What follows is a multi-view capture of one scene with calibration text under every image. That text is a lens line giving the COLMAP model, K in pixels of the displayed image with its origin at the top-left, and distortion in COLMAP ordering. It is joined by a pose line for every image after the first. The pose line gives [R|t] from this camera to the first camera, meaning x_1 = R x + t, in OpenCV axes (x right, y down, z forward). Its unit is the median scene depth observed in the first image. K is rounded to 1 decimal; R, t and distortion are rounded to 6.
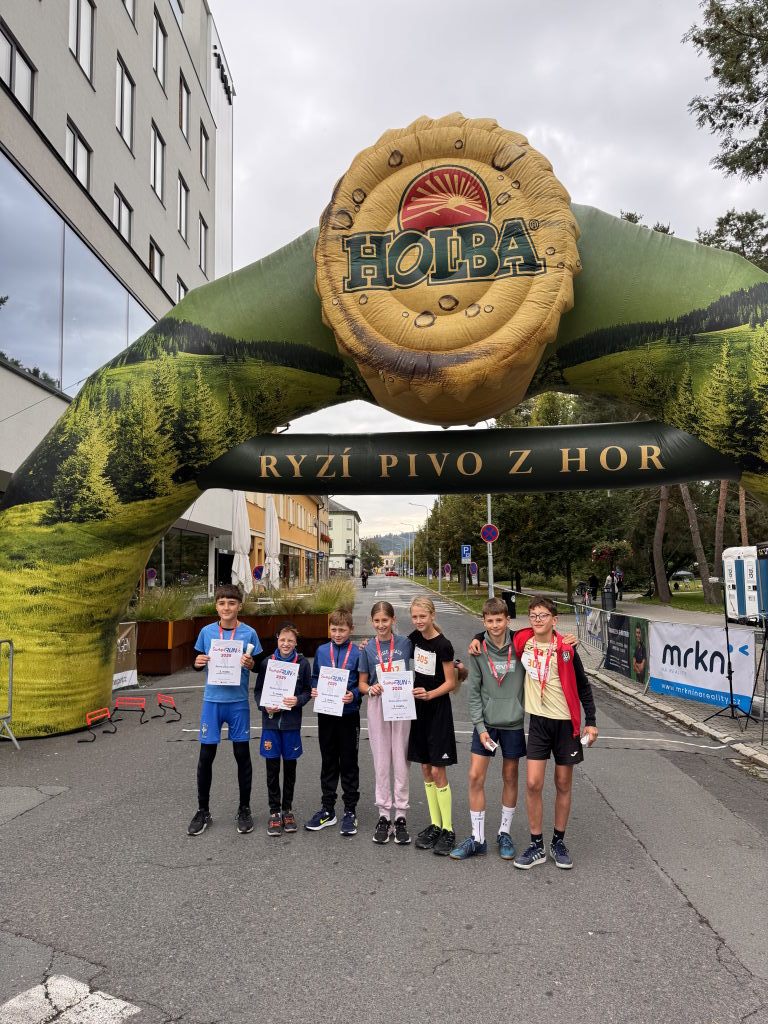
lens RADIAL K [[706.9, 0, 384.0], [0, 706.9, 512.0], [0, 0, 1]] dist [0.076326, -0.074219]
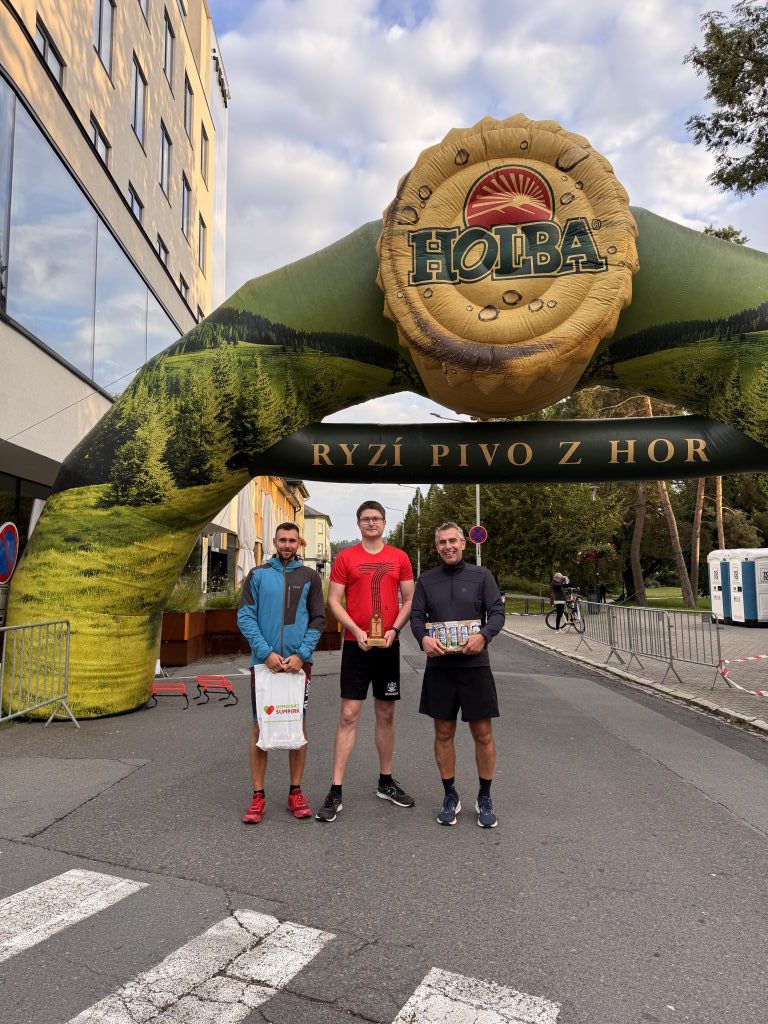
lens RADIAL K [[705.9, 0, 366.6], [0, 705.9, 516.3], [0, 0, 1]] dist [0.135062, -0.150430]
pose [[0.998968, 0.014027, 0.043205, -0.145042], [-0.013774, 0.999886, -0.006157, 0.031707], [-0.043287, 0.005555, 0.999047, -0.033804]]
